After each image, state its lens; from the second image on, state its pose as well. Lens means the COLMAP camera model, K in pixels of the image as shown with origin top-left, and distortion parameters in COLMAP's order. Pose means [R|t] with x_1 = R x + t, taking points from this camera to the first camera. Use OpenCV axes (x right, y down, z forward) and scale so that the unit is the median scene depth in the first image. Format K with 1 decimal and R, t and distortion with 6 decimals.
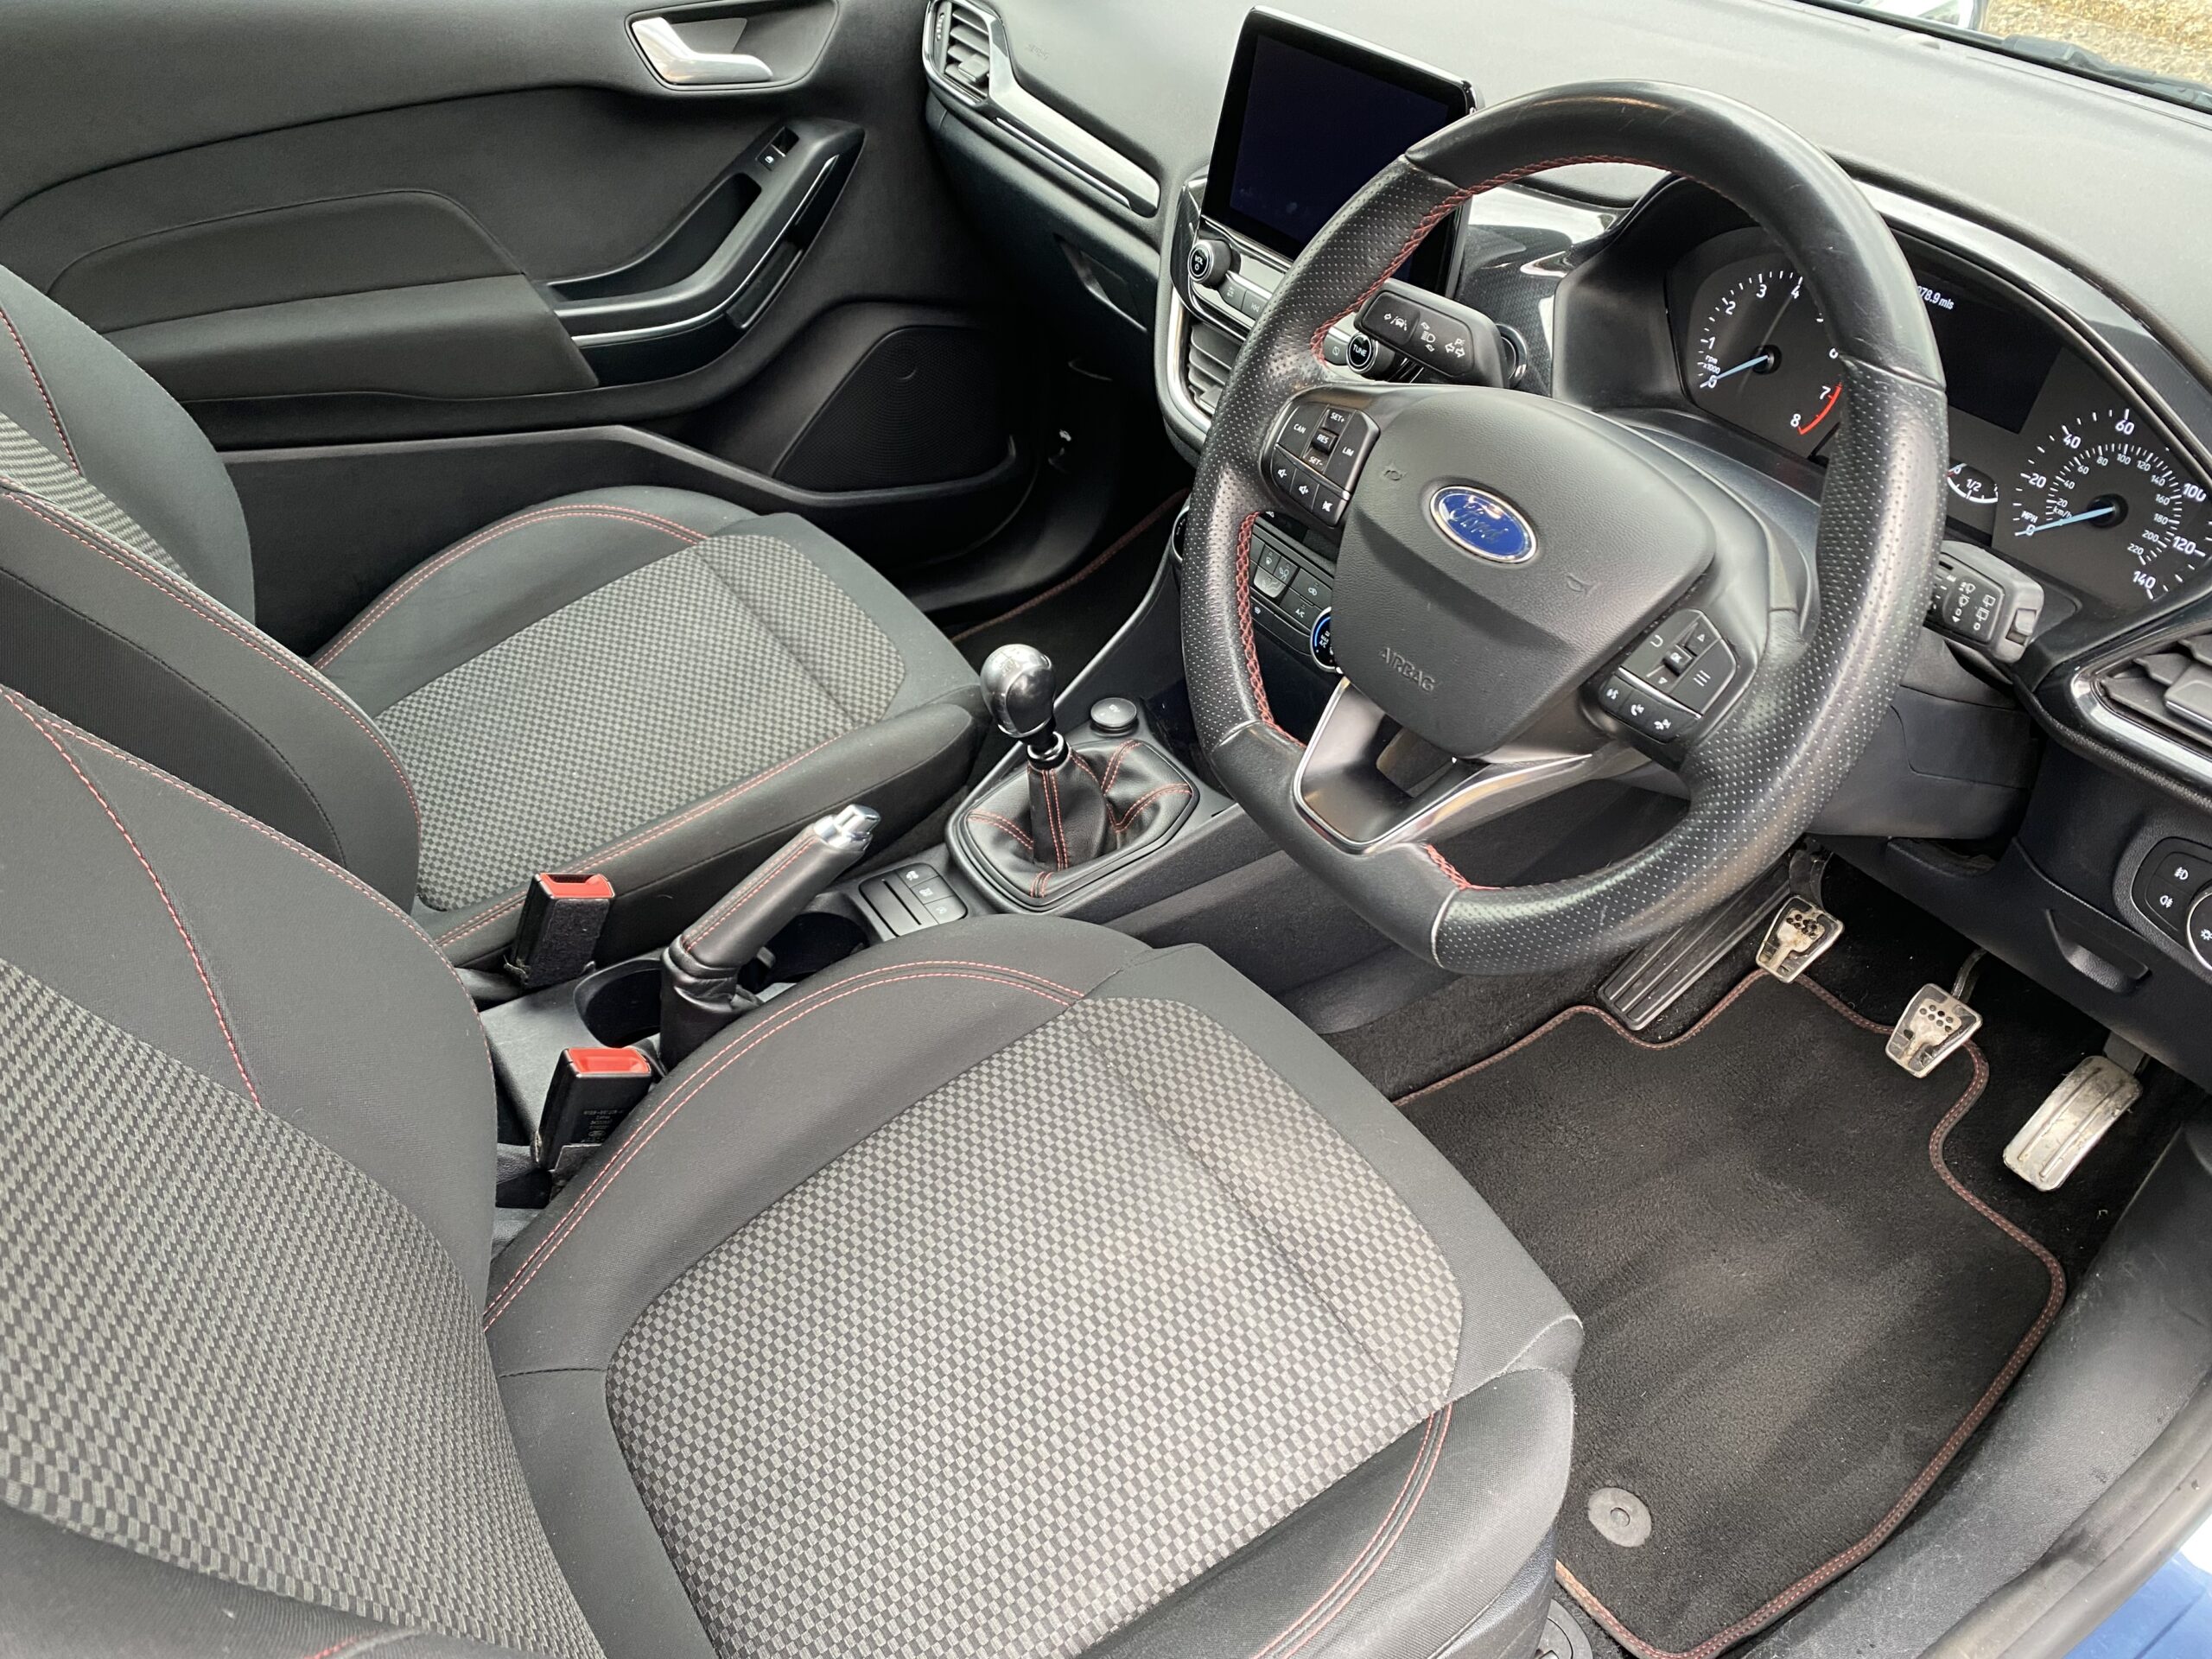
lens RADIAL K [[1661.5, 0, 1125.5], [0, 1661.5, 820.8], [0, 0, 1]] dist [0.013798, -0.013441]
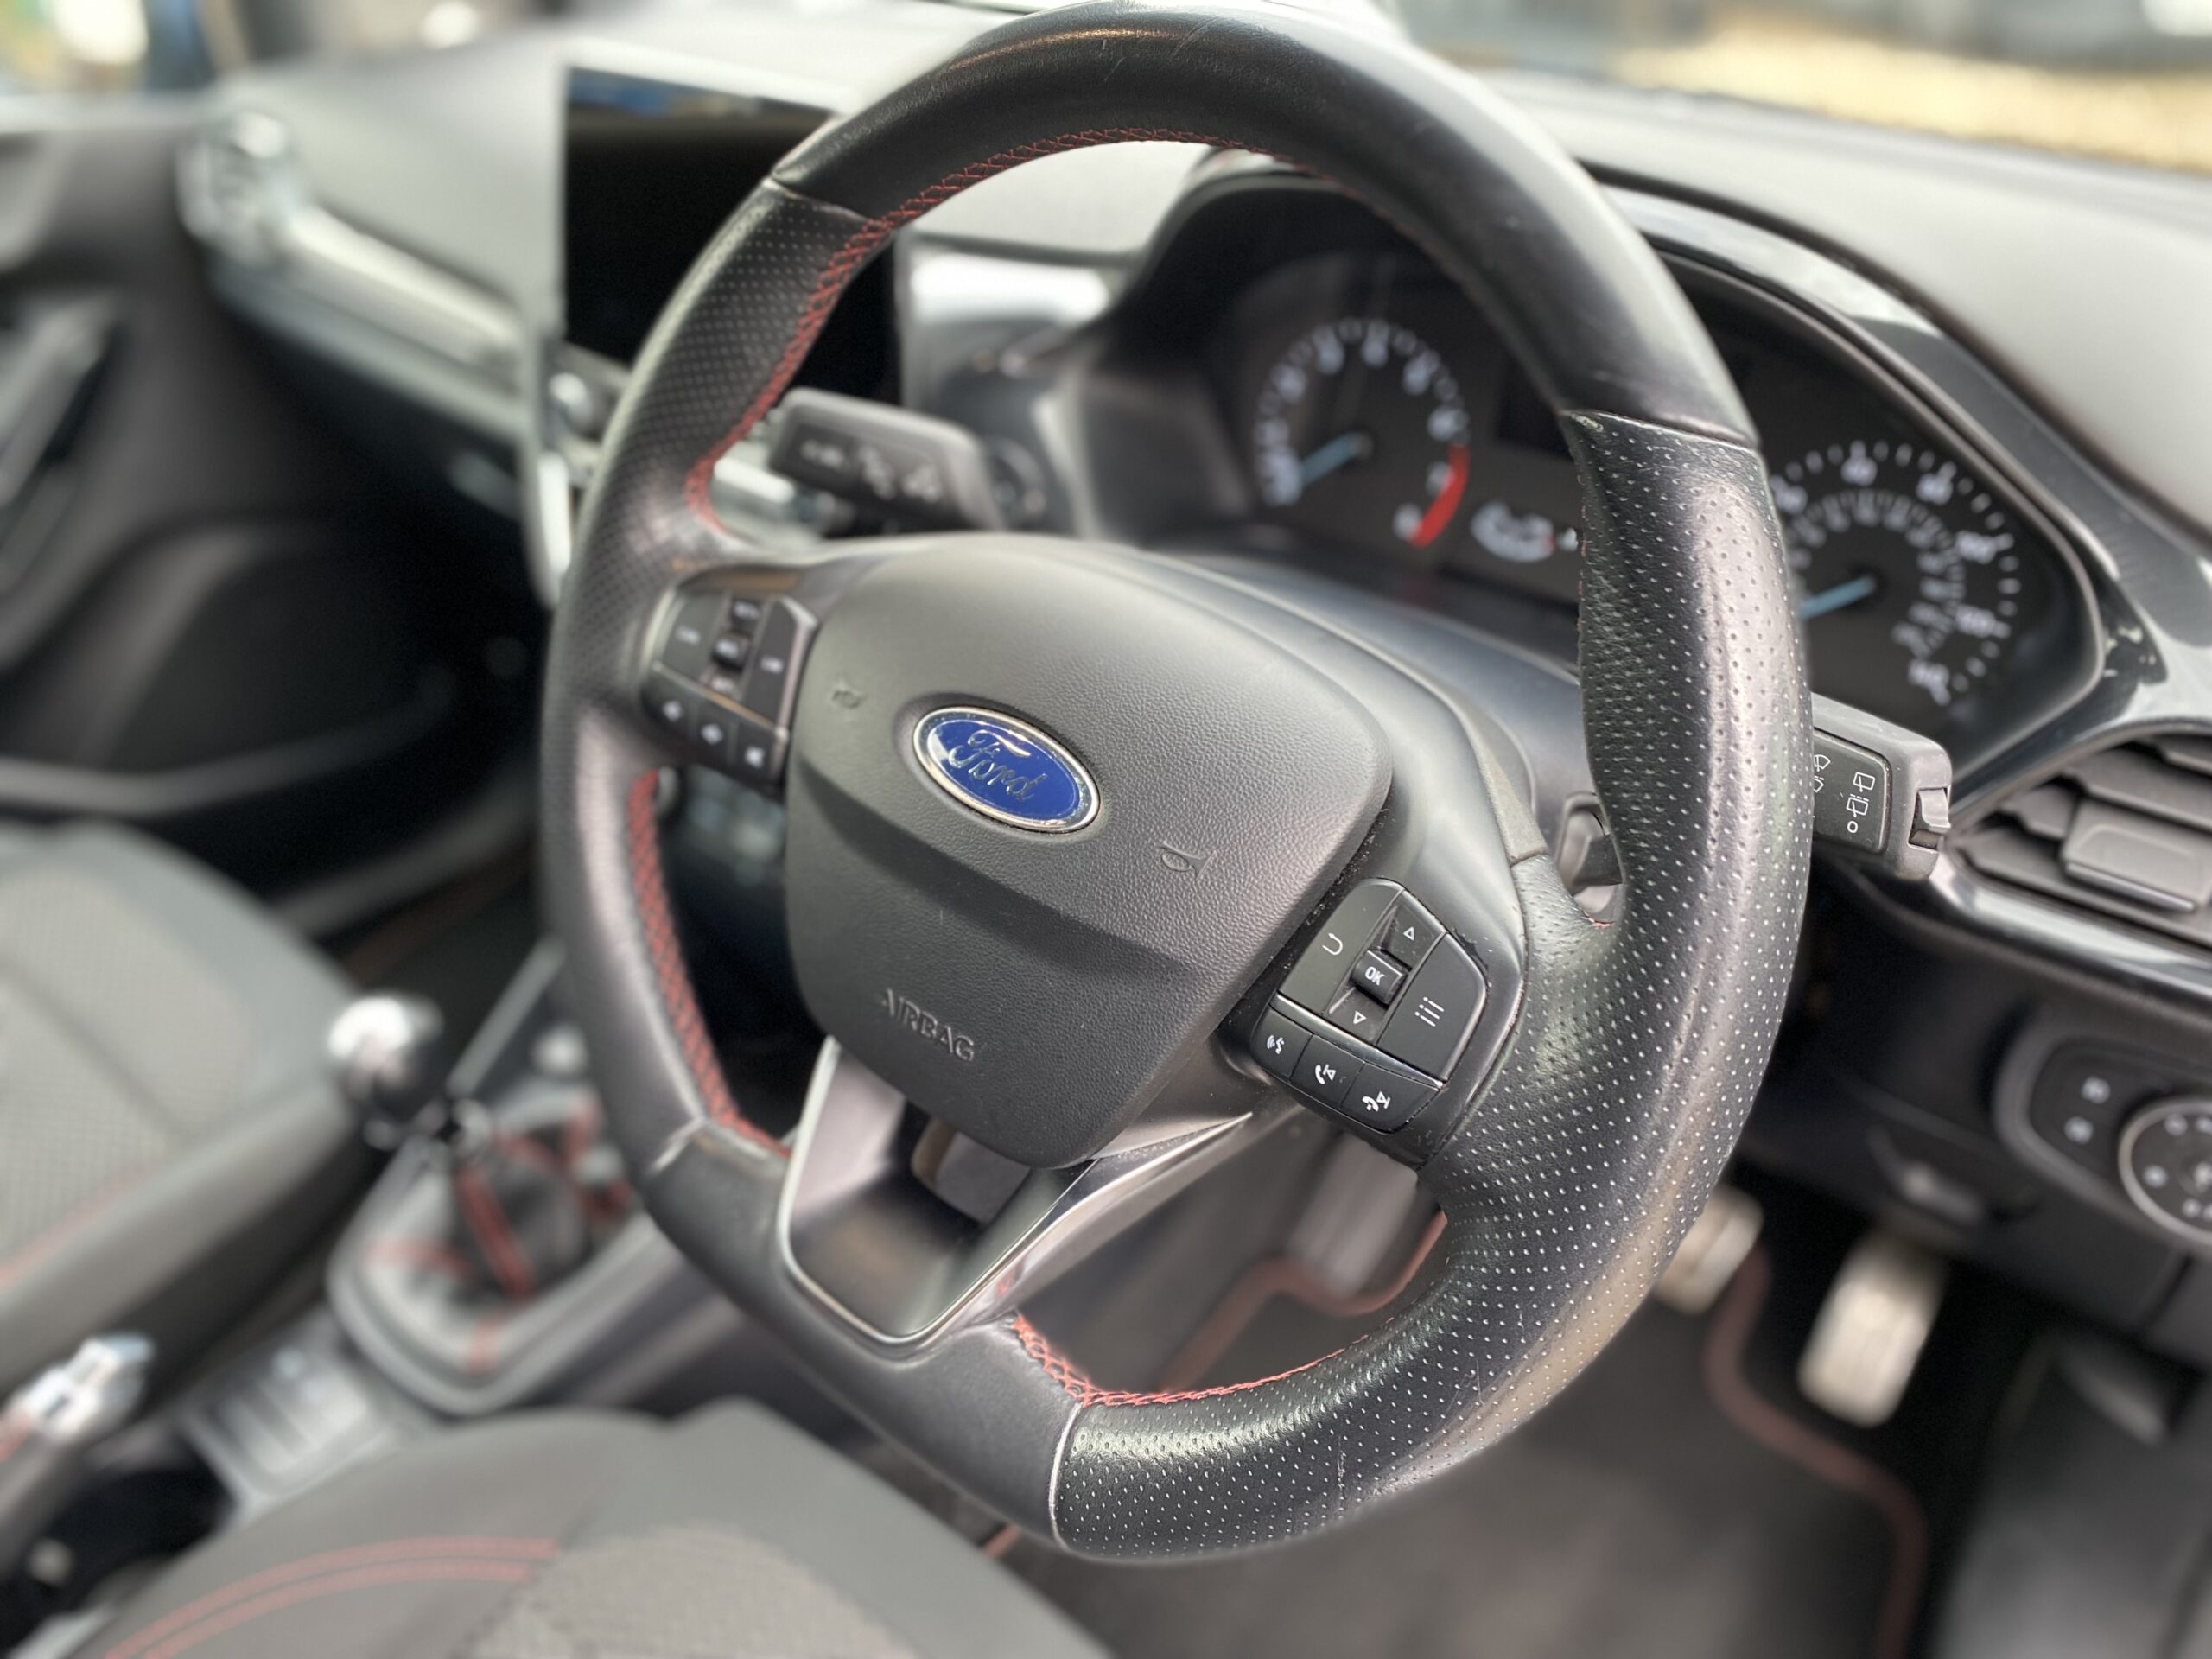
lens RADIAL K [[1661.5, 0, 1094.7], [0, 1661.5, 815.5], [0, 0, 1]] dist [0.013798, -0.013441]
pose [[0.961973, -0.172201, 0.212027, 0.110683], [0.190096, 0.979478, -0.066973, -0.108808], [-0.196143, 0.104732, 0.974966, 0.394519]]
